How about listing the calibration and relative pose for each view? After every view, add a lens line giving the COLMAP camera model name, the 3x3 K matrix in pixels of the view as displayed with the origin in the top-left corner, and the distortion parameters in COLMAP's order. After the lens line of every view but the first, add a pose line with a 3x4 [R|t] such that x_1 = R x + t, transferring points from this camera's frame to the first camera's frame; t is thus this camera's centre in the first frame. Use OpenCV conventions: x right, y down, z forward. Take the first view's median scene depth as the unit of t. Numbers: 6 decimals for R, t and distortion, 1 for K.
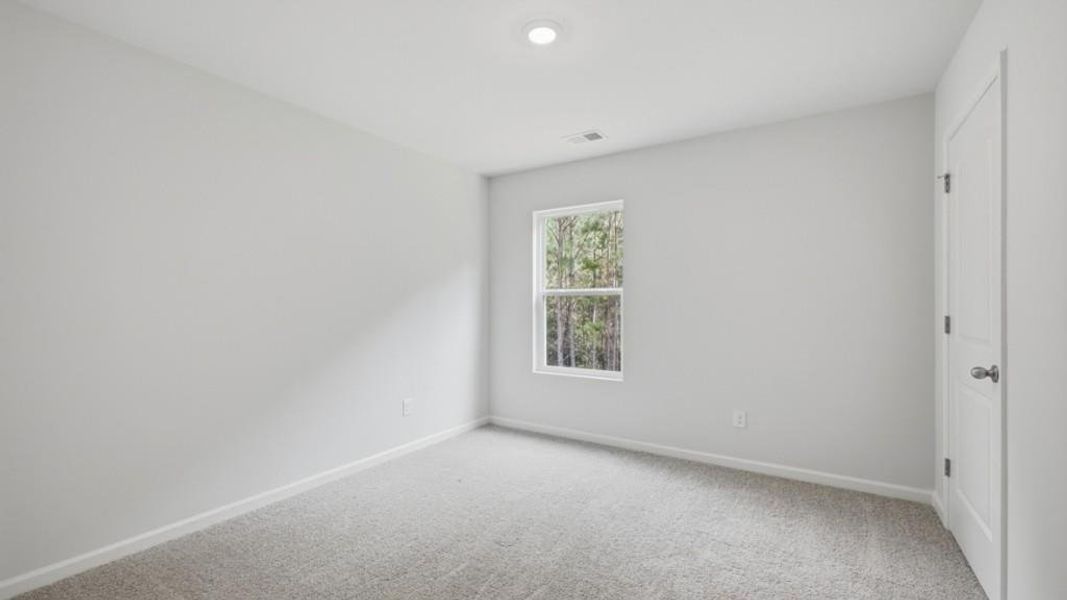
lens RADIAL K [[446.9, 0, 543.6], [0, 446.9, 301.5], [0, 0, 1]] dist [0.001812, -0.000304]
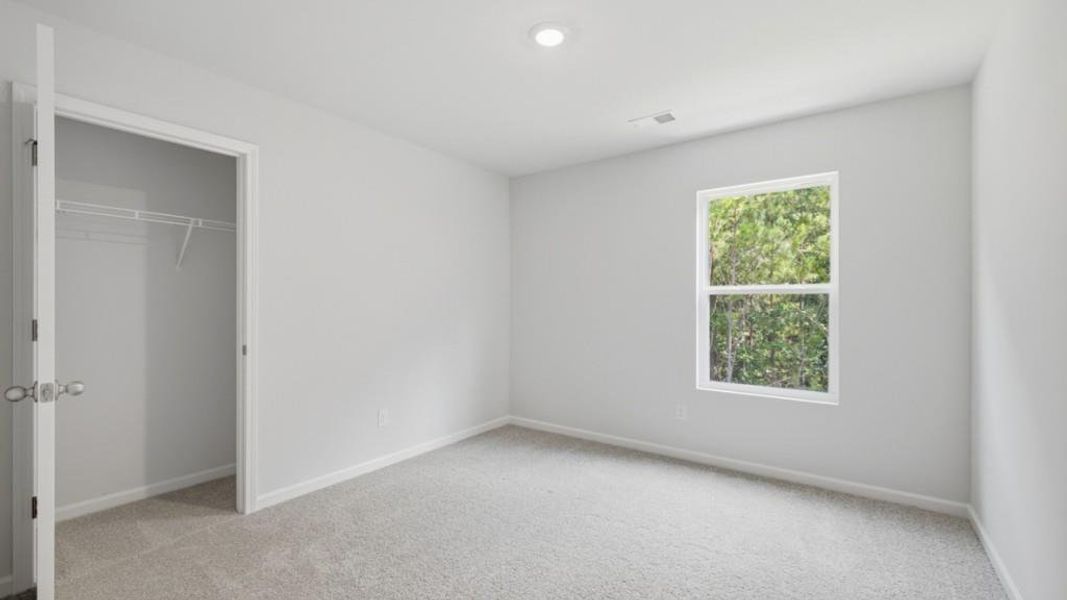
lens RADIAL K [[453.2, 0, 525.5], [0, 453.2, 303.2], [0, 0, 1]] dist [0.003197, 0.000150]
pose [[0.997209, 0.004342, -0.074529, -0.247485], [-0.003693, 0.999954, 0.008847, -0.003246], [0.074564, -0.008547, 0.997180, 0.141884]]
